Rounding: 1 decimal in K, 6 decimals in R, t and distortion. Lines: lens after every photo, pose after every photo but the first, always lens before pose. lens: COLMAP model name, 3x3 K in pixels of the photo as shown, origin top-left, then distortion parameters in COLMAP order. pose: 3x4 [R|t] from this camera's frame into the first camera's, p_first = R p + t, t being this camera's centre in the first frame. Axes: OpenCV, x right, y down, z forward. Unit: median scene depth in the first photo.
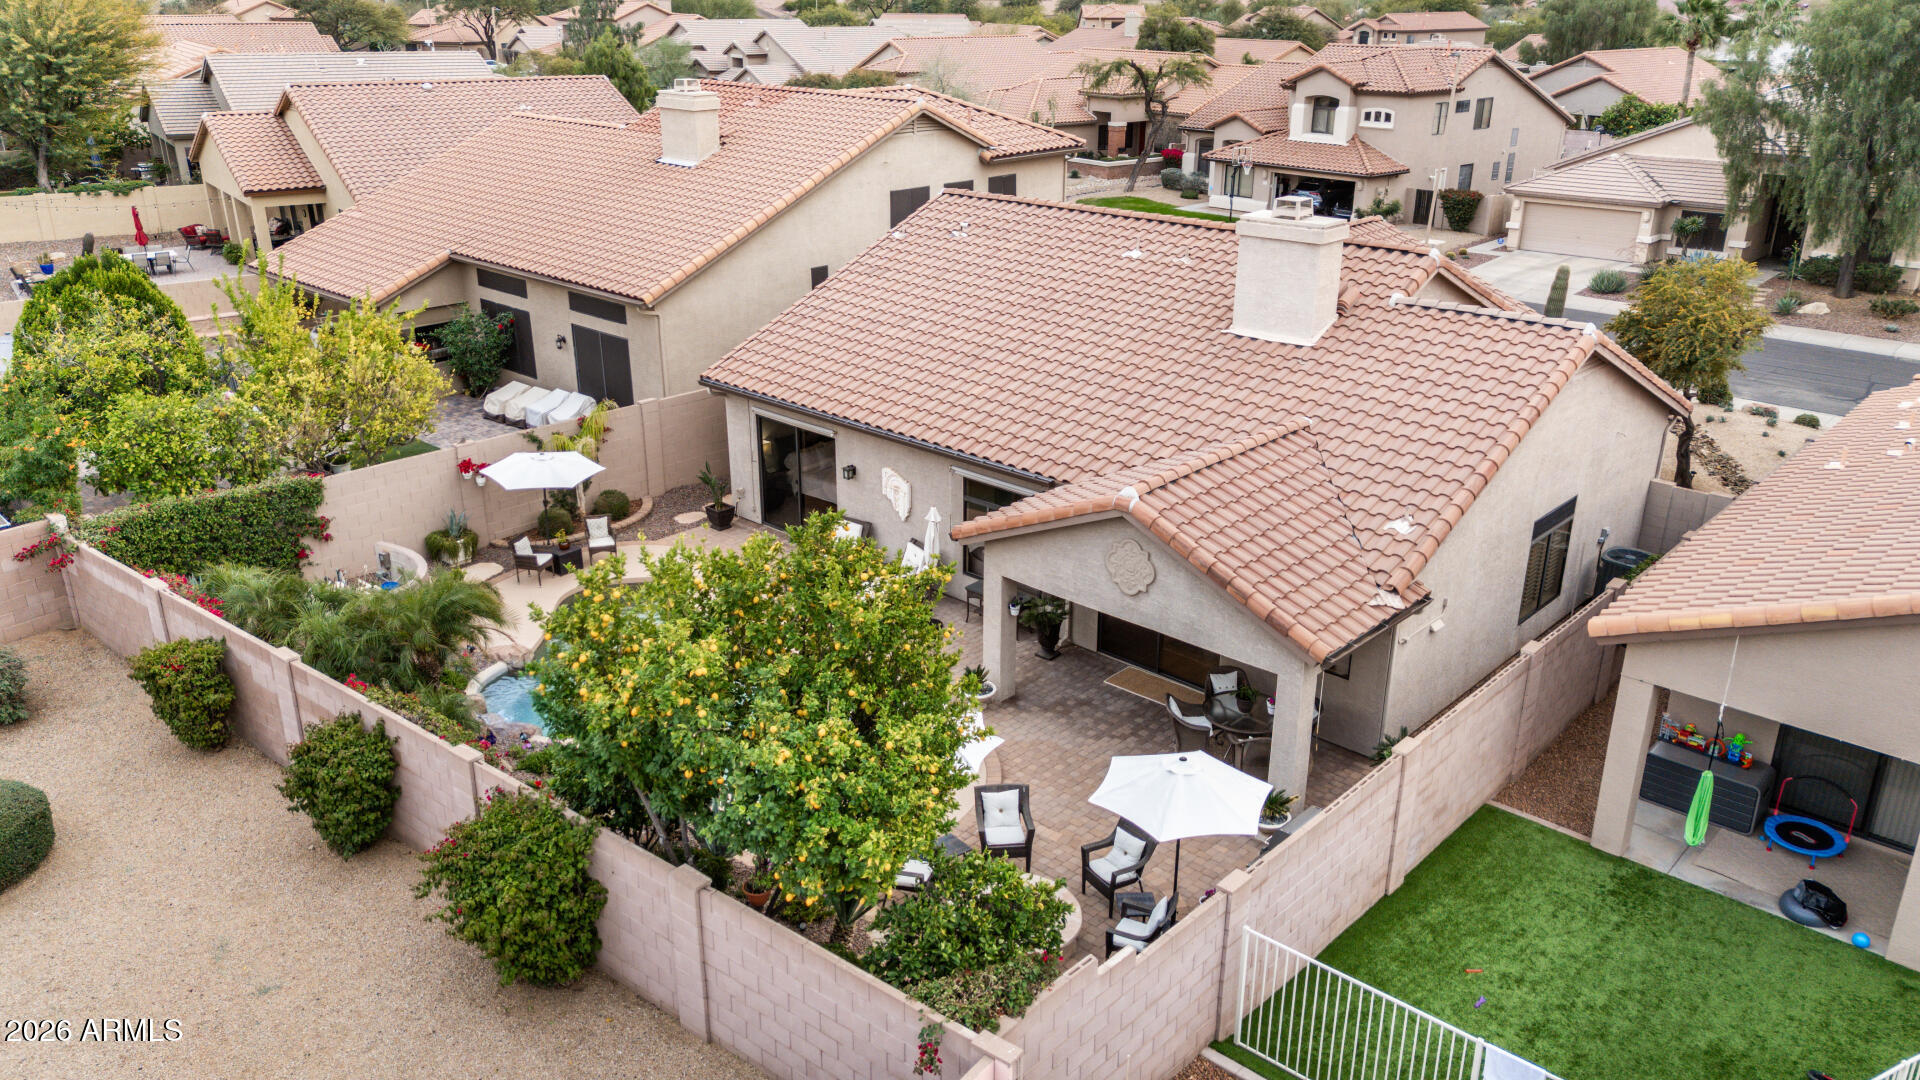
lens RADIAL K [[1405.2, 0, 961.8], [0, 1405.2, 532.7], [0, 0, 1]] dist [0.089503, -0.090381]
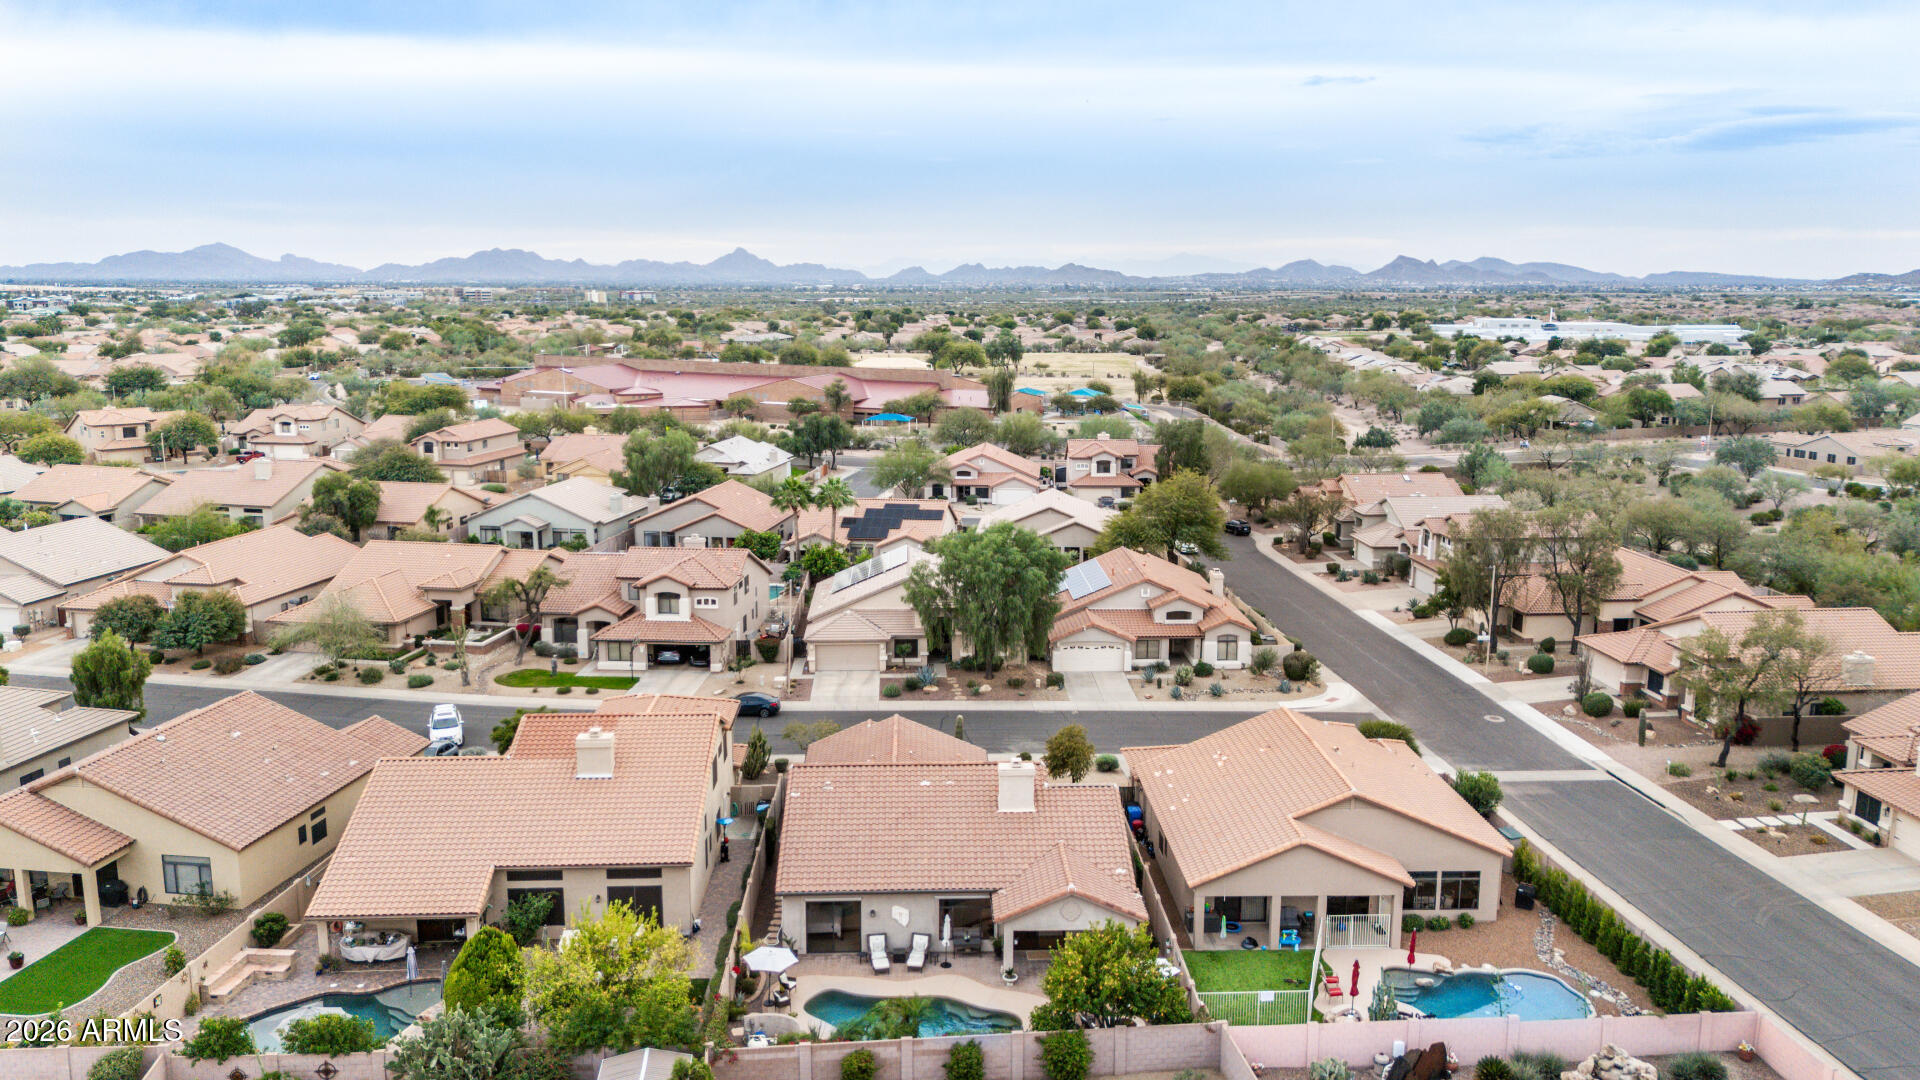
lens RADIAL K [[1405.2, 0, 961.8], [0, 1405.2, 532.7], [0, 0, 1]] dist [0.089503, -0.090381]
pose [[0.710000, -0.131385, 0.691837, -1.362689], [0.255371, 0.963604, -0.079079, -0.386253], [-0.656267, 0.232821, 0.717711, -0.803526]]
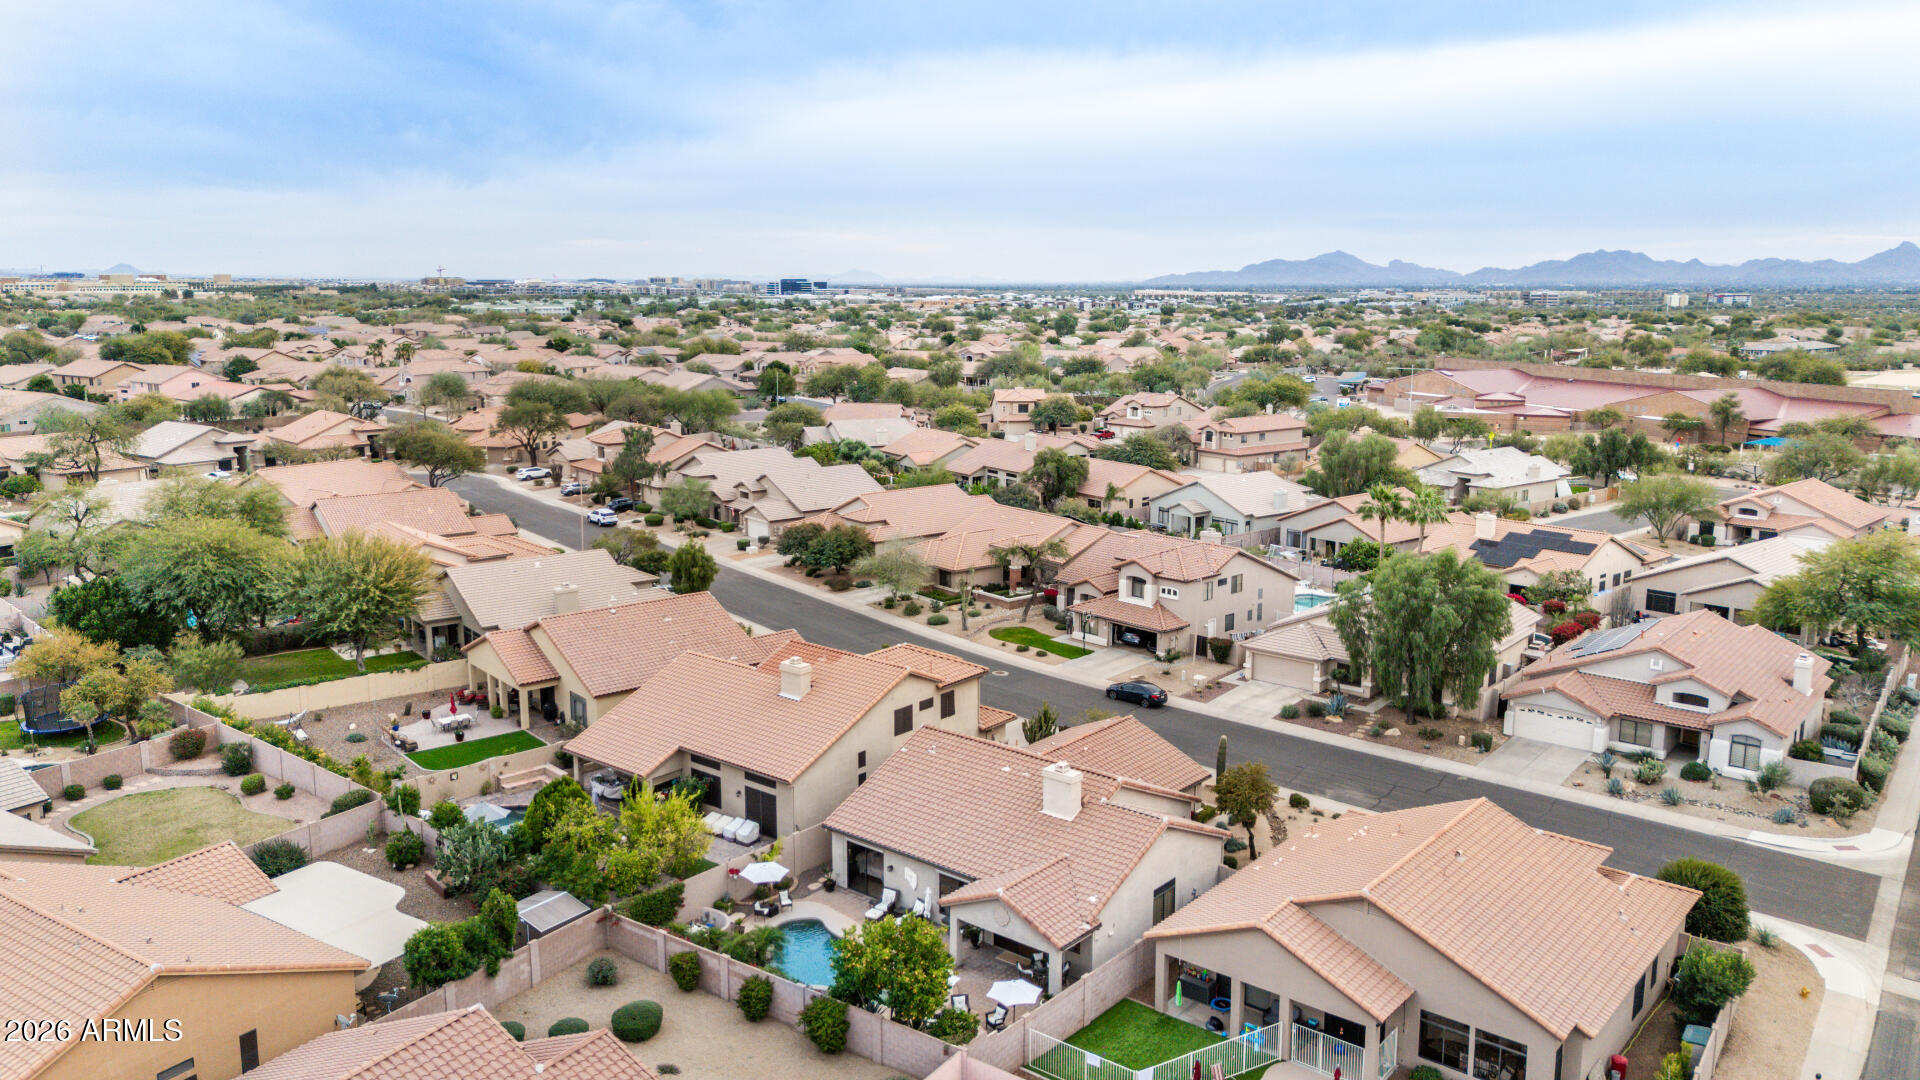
lens RADIAL K [[1405.2, 0, 961.8], [0, 1405.2, 532.7], [0, 0, 1]] dist [0.089503, -0.090381]
pose [[0.998571, -0.012788, 0.051881, -0.070331], [0.022220, 0.982386, -0.185536, -0.145127], [-0.048594, 0.186423, 0.981267, -1.369770]]
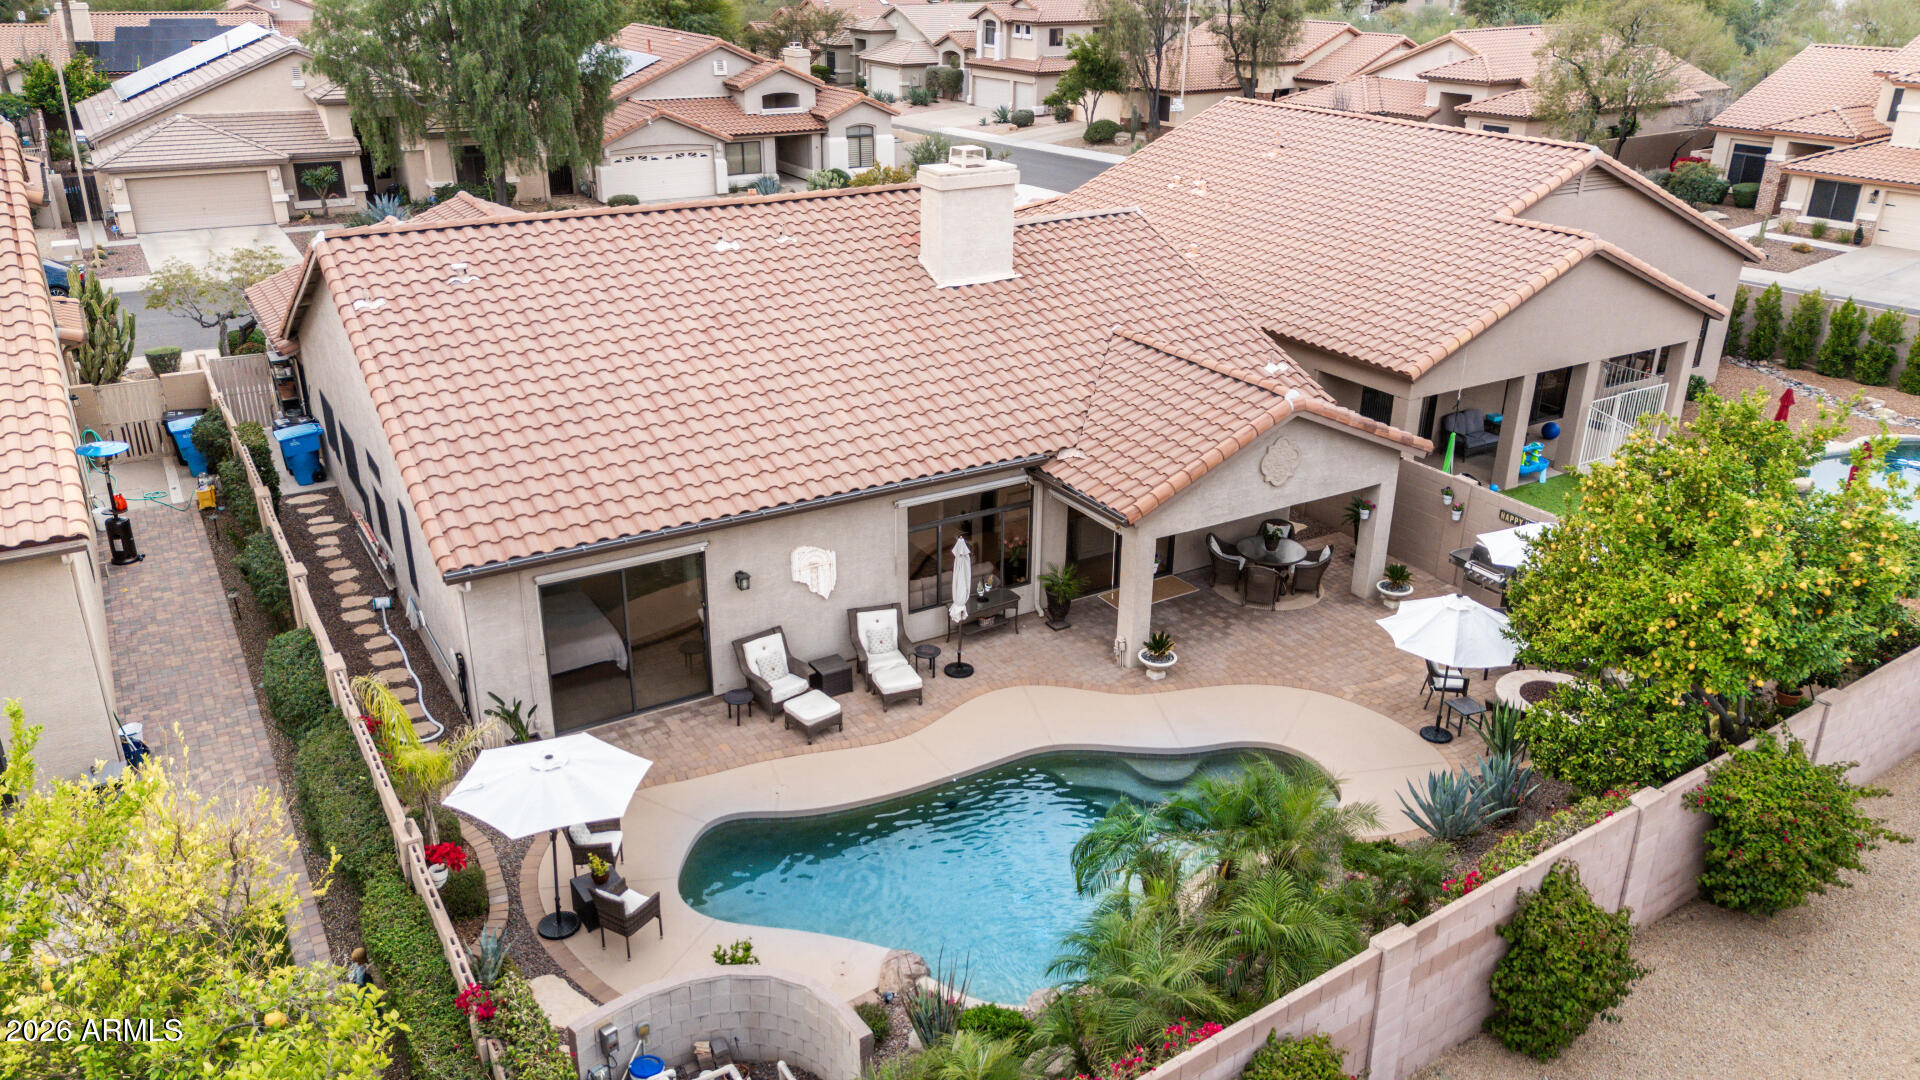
lens RADIAL K [[1405.2, 0, 961.8], [0, 1405.2, 532.7], [0, 0, 1]] dist [0.089503, -0.090381]
pose [[0.276934, -0.374524, 0.884895, -0.670543], [0.340422, 0.899423, 0.274136, -0.220795], [-0.898566, 0.225321, 0.376577, 0.550027]]
